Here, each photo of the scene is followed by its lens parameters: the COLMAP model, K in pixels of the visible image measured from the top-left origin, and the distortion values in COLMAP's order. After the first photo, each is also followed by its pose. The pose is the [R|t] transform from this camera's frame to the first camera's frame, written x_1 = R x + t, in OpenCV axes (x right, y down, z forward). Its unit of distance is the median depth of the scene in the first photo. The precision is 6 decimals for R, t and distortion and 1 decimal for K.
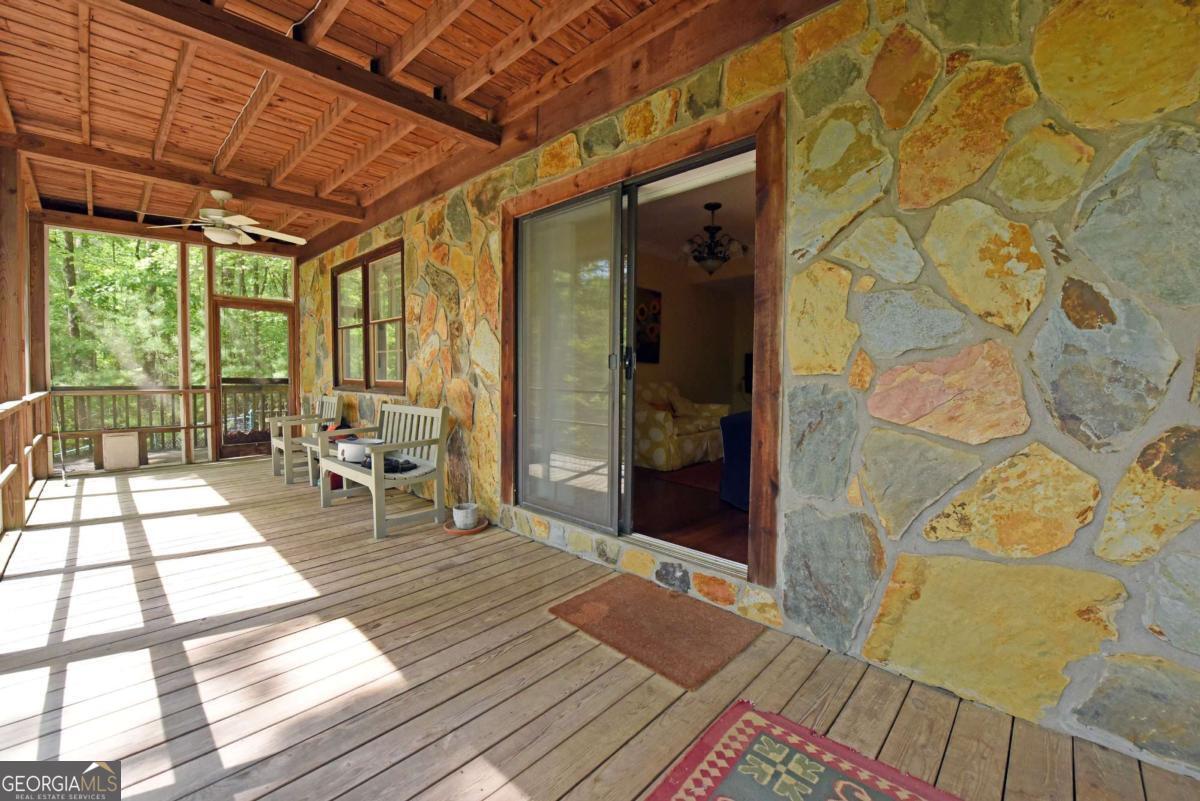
lens RADIAL K [[478.9, 0, 599.9], [0, 478.9, 389.5], [0, 0, 1]] dist [-0.014624, -0.002986]
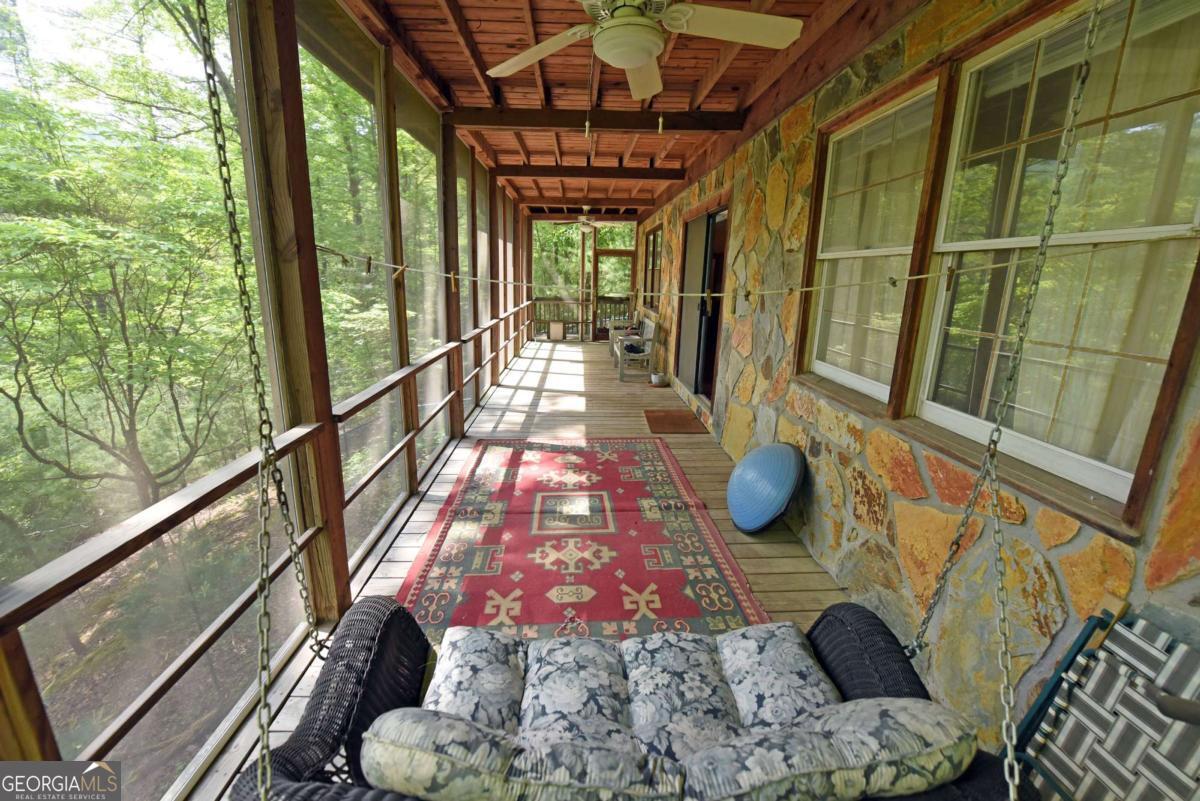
lens RADIAL K [[478.9, 0, 600.3], [0, 478.9, 395.3], [0, 0, 1]] dist [-0.014624, -0.002986]
pose [[0.712977, 0.180879, -0.677457, 0.647200], [-0.041236, 0.975299, 0.217003, -0.065113], [0.699974, -0.126783, 0.702824, -0.410796]]
